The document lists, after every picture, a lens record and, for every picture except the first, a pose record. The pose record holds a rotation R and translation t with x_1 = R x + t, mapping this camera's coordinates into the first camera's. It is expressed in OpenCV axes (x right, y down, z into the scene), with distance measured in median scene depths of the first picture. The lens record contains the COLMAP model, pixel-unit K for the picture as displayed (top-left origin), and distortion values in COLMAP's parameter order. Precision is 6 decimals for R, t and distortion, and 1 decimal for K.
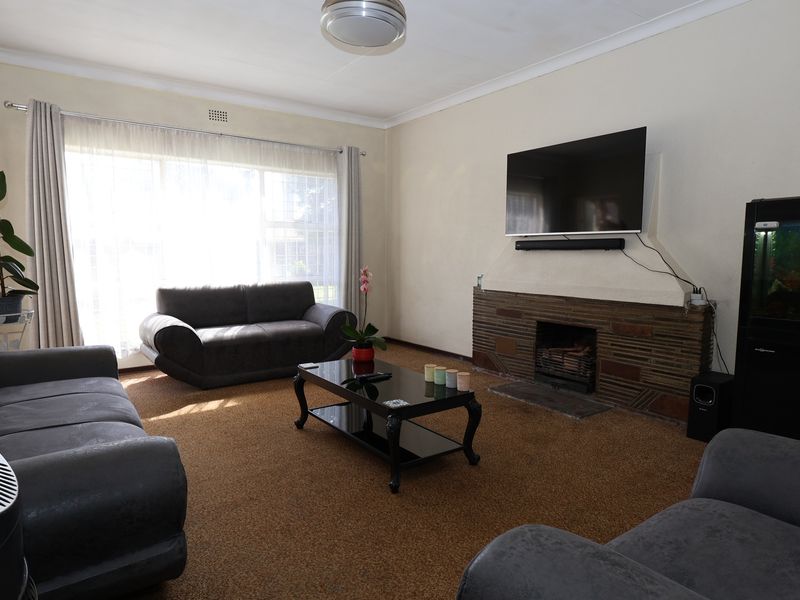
lens RADIAL K [[503.1, 0, 403.2], [0, 503.1, 300.1], [0, 0, 1]] dist [0.014841, -0.000883]
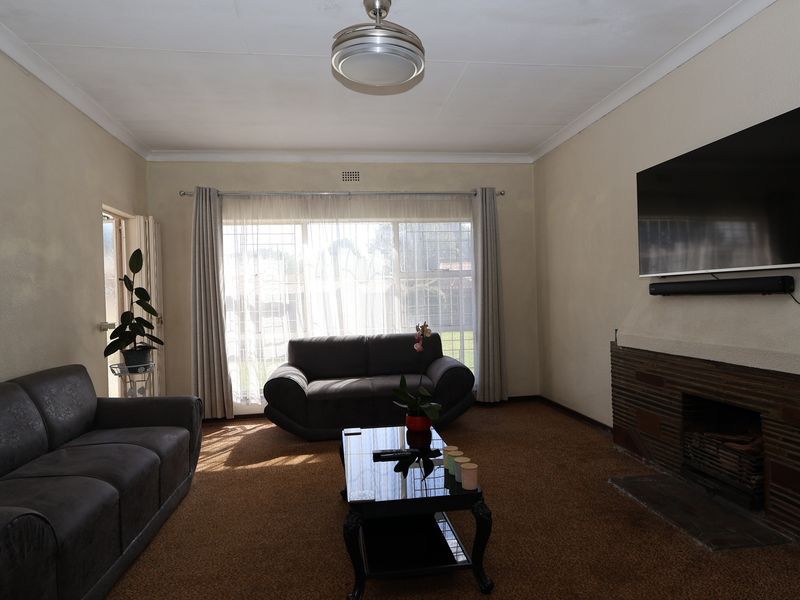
lens RADIAL K [[503.1, 0, 401.1], [0, 503.1, 303.0], [0, 0, 1]] dist [0.014841, -0.000883]
pose [[0.884022, -0.023946, -0.466832, 0.247944], [-0.012380, 0.997137, -0.074592, -0.027169], [0.467282, 0.071721, 0.881195, 0.162156]]
